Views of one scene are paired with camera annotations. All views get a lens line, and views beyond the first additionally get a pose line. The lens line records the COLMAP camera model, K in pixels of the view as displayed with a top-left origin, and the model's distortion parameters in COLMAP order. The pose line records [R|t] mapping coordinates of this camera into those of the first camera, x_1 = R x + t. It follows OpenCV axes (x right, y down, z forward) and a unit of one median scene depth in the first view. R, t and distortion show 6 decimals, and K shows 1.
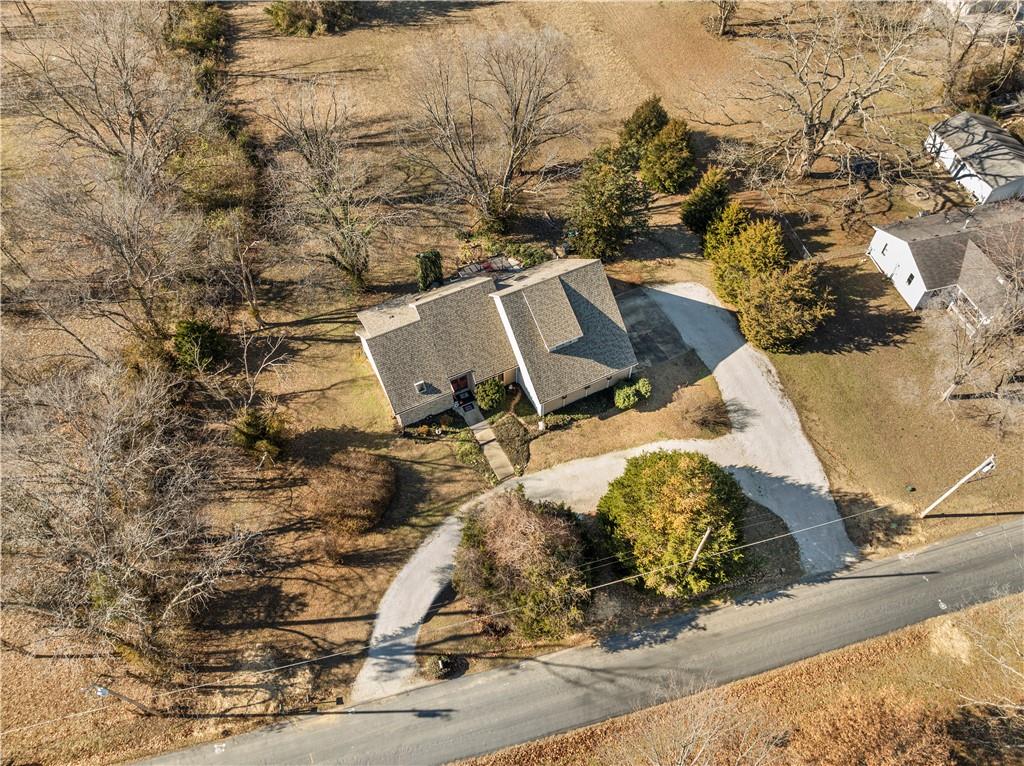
lens RADIAL K [[719.7, 0, 513.6], [0, 719.7, 381.4], [0, 0, 1]] dist [-0.046880, 0.012814]
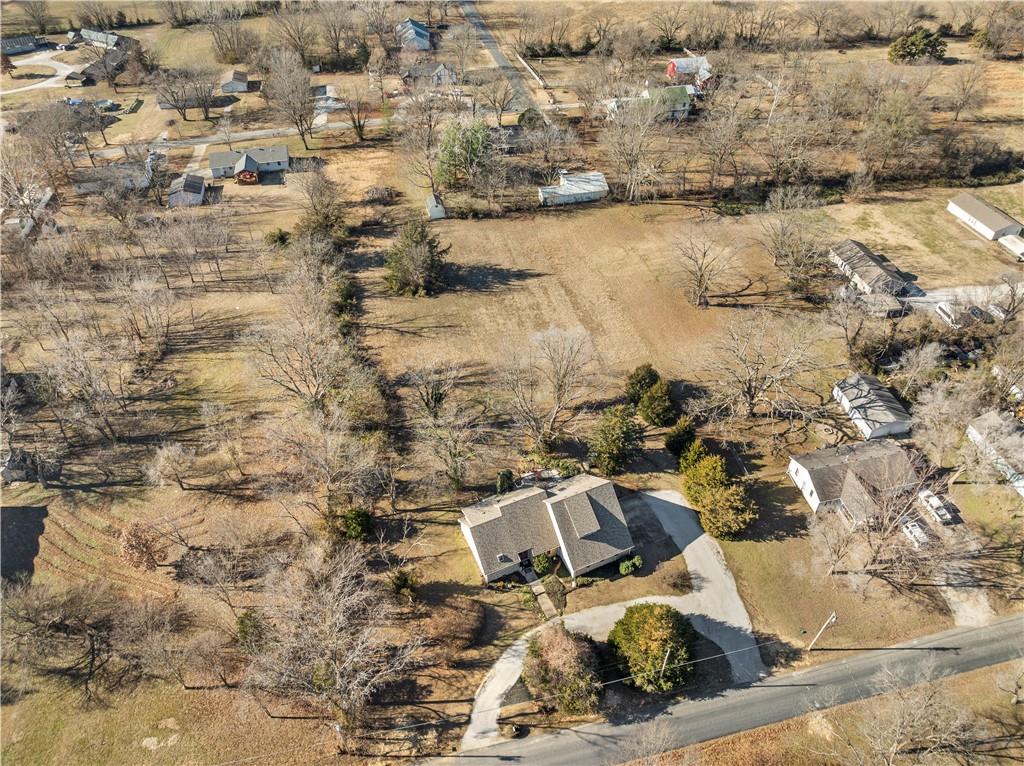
lens RADIAL K [[719.7, 0, 513.8], [0, 719.7, 380.3], [0, 0, 1]] dist [-0.046880, 0.012814]
pose [[0.999324, 0.026294, -0.025712, -0.066037], [-0.030721, 0.981185, -0.190608, -0.076354], [0.020216, 0.191269, 0.981329, -0.665315]]
